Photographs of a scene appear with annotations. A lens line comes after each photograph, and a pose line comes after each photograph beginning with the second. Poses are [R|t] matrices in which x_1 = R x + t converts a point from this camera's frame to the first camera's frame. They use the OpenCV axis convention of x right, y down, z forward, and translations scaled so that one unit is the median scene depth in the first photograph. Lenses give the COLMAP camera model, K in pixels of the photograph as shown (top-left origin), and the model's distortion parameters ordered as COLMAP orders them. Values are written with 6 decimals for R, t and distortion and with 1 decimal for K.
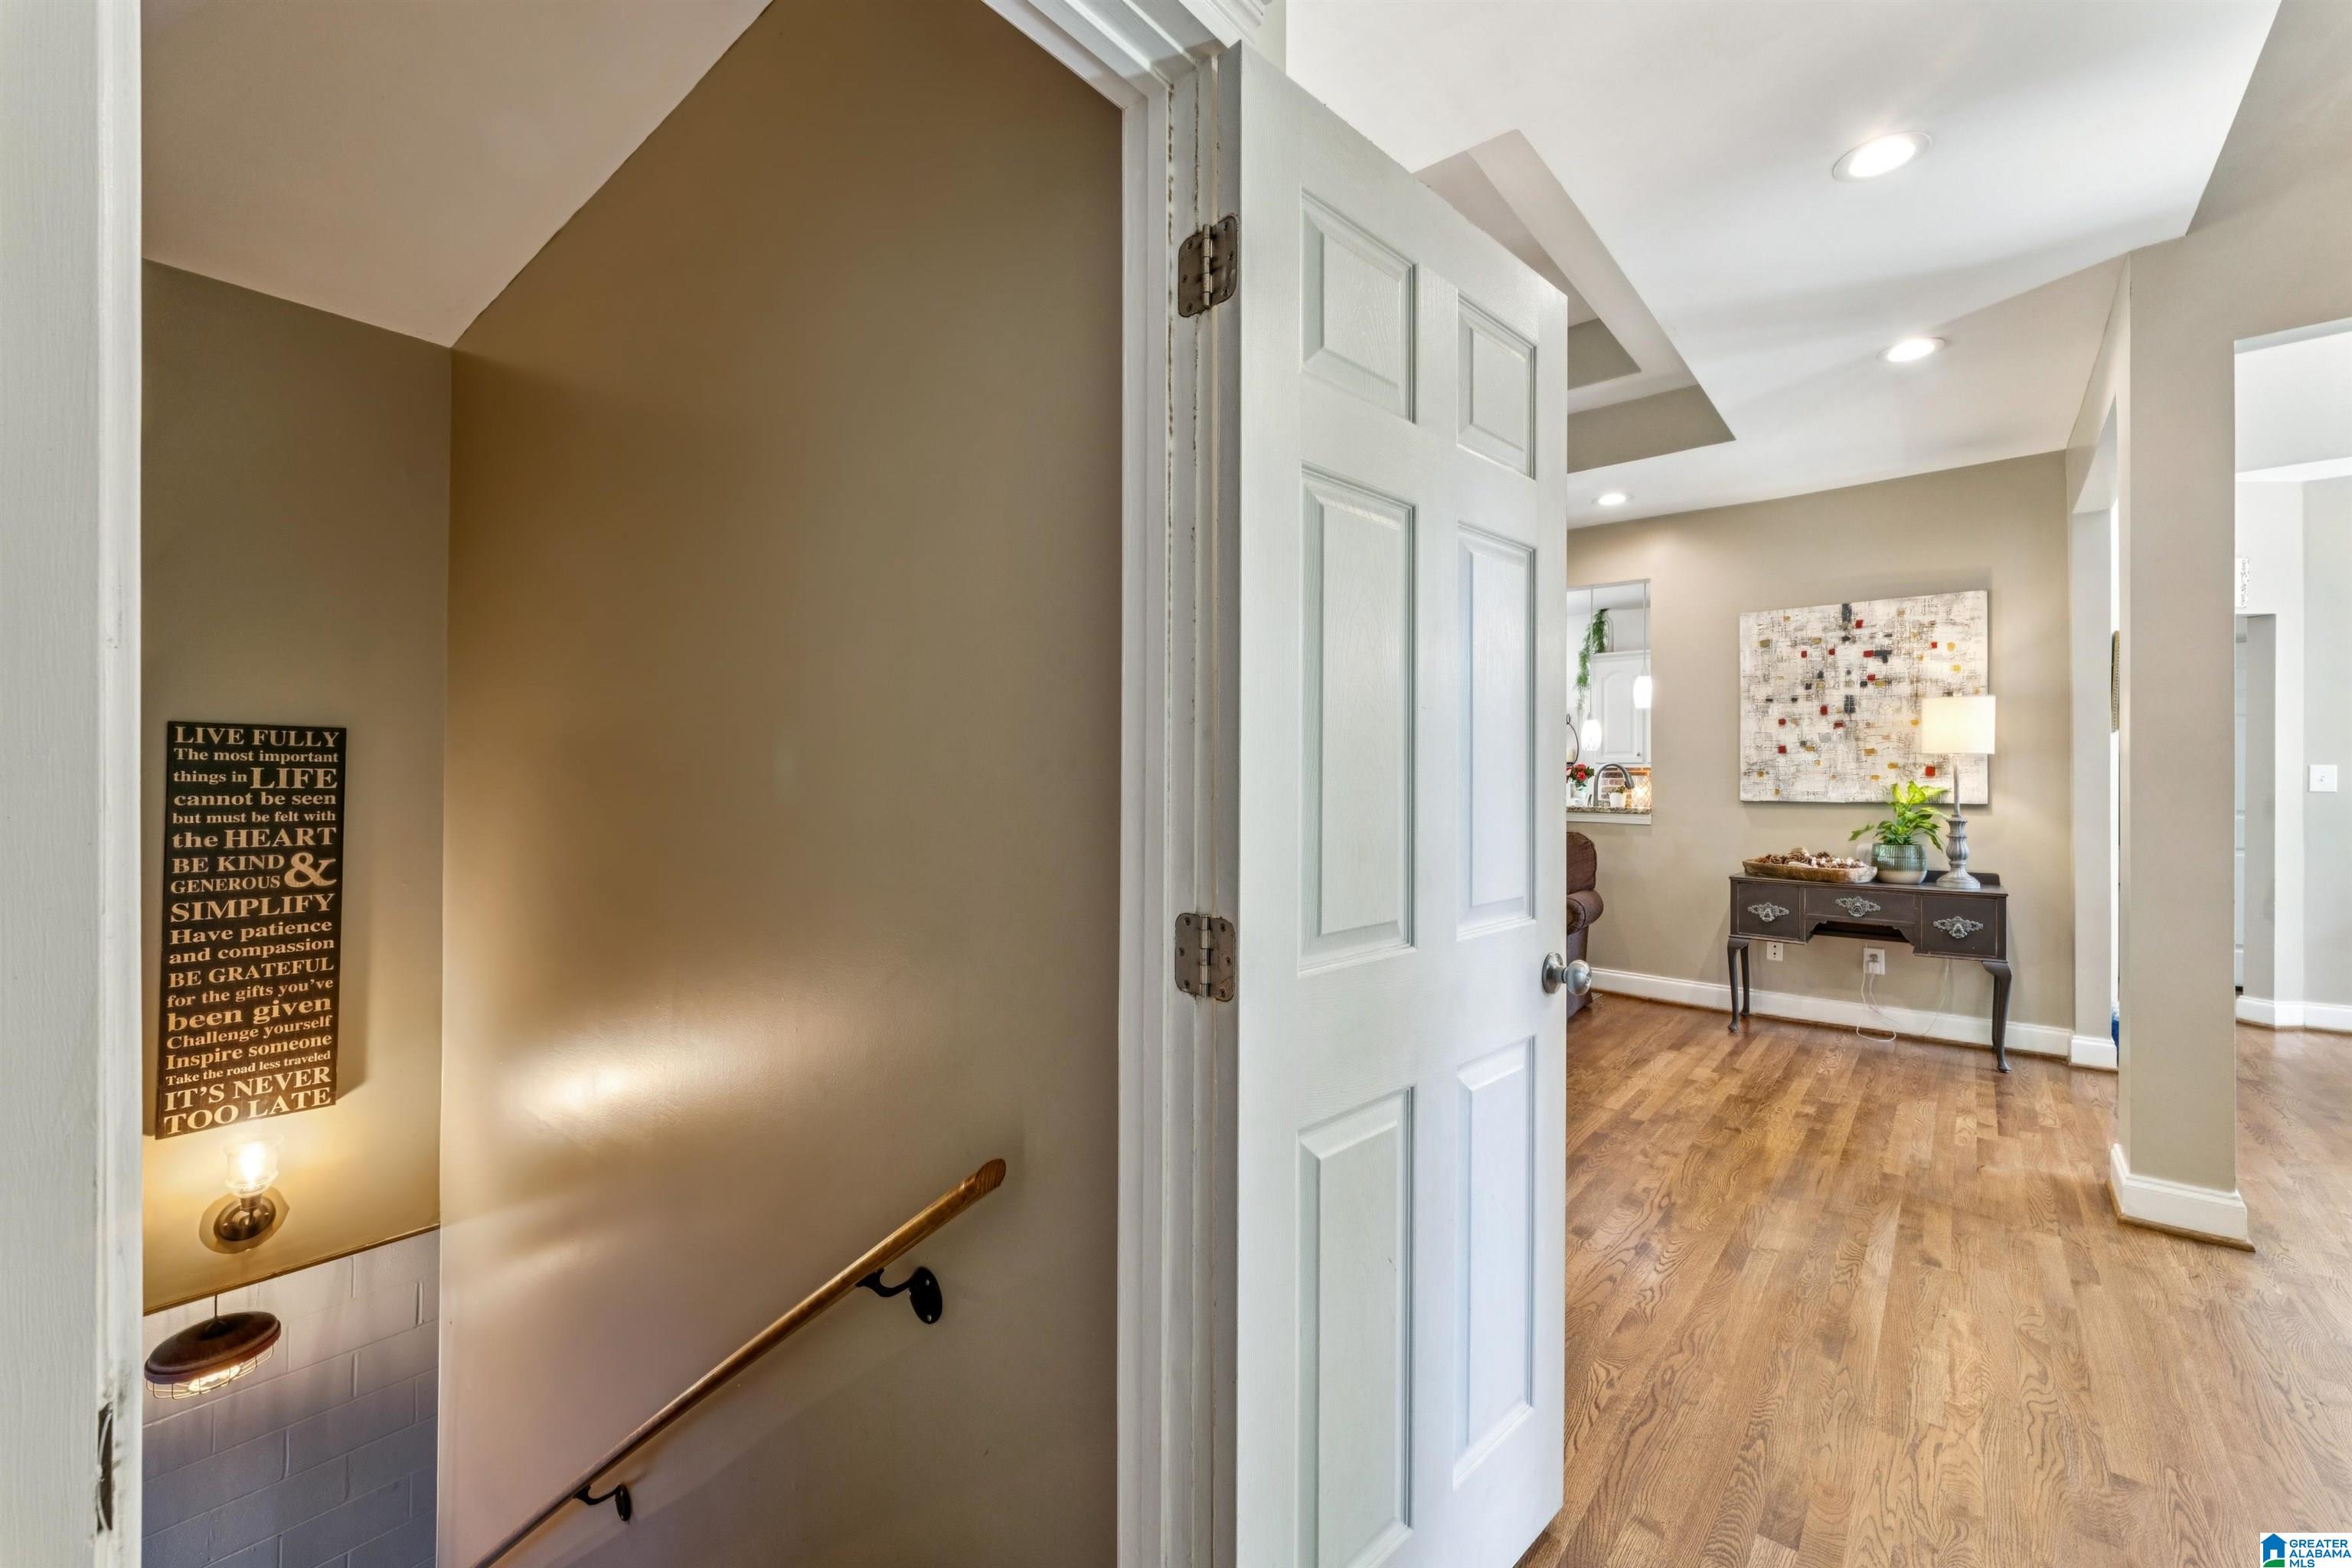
lens RADIAL K [[942.8, 0, 1169.8], [0, 942.8, 781.1], [0, 0, 1]] dist [0.002297, -0.000843]
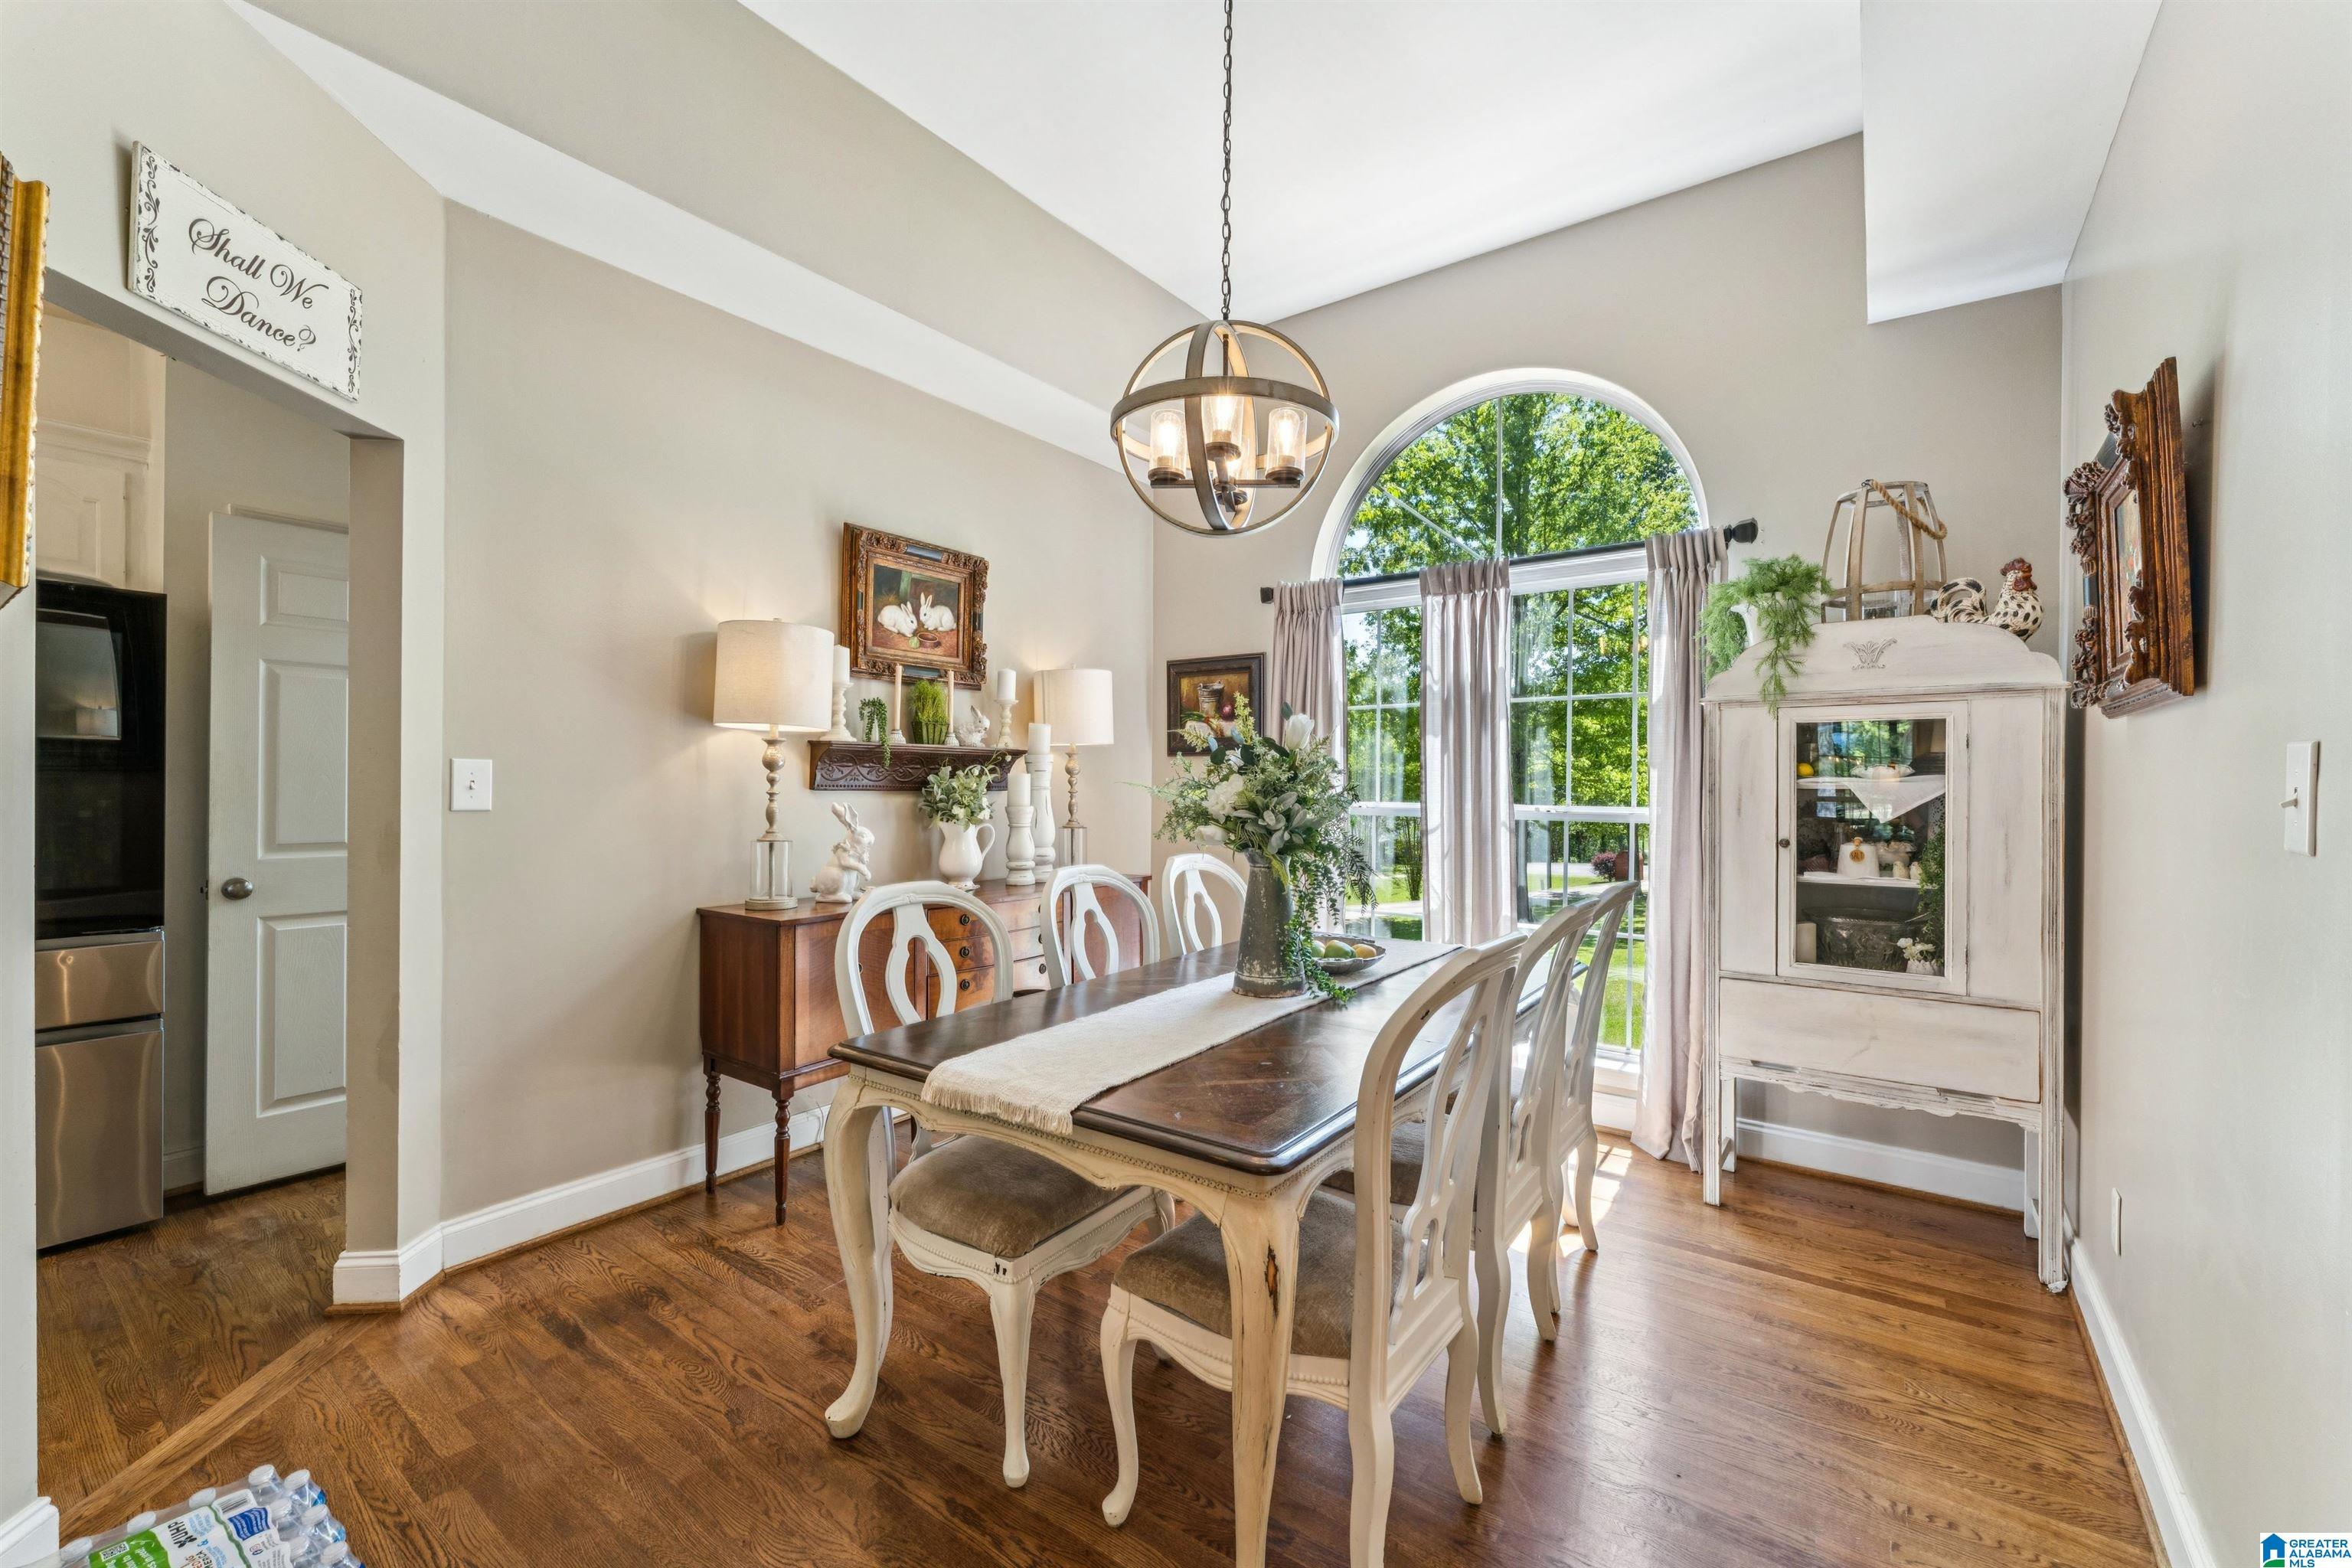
lens RADIAL K [[942.8, 0, 1183.5], [0, 942.8, 785.2], [0, 0, 1]] dist [0.002297, -0.000843]
pose [[-0.067720, -0.002451, 0.997701, 0.677194], [-0.000873, 0.999997, 0.002397, -0.004671], [-0.997704, -0.000709, -0.067722, 0.646989]]
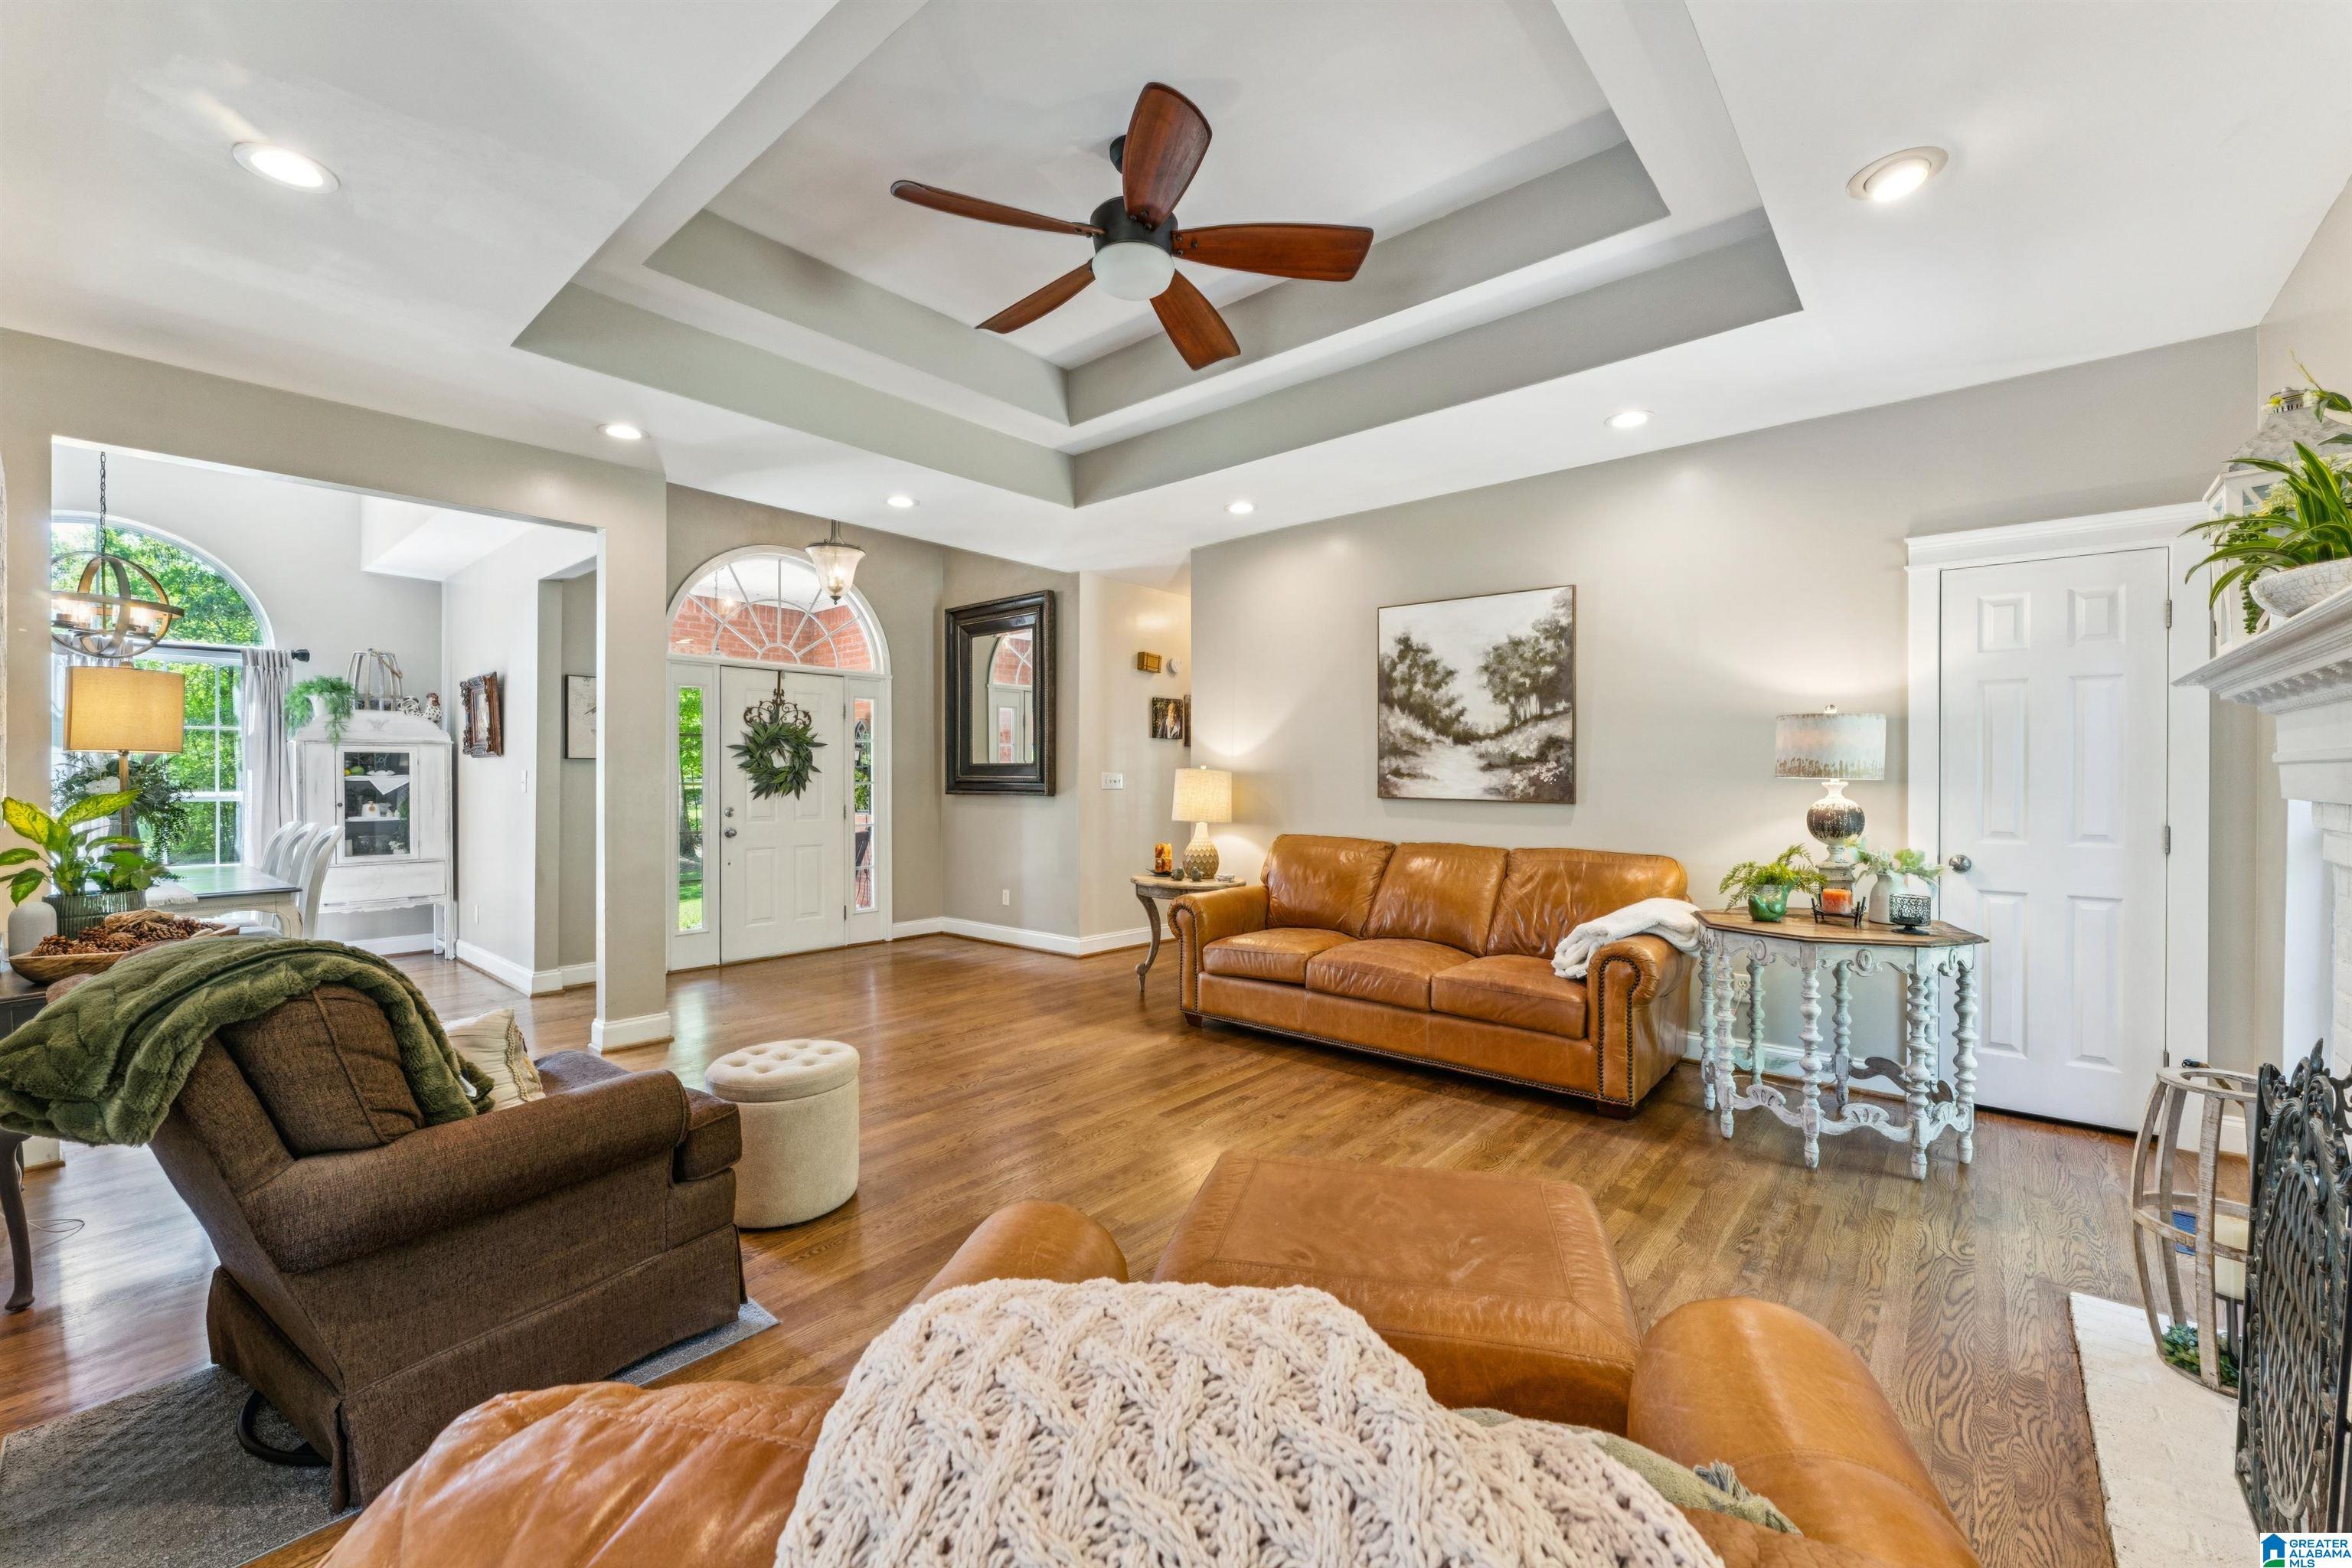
lens RADIAL K [[942.8, 0, 1178.0], [0, 942.8, 775.6], [0, 0, 1]] dist [0.002297, -0.000843]
pose [[-0.999941, 0.001055, 0.010777, 0.045747], [0.001105, 0.999988, 0.004678, -0.013992], [-0.010772, 0.004689, -0.999931, 1.544999]]
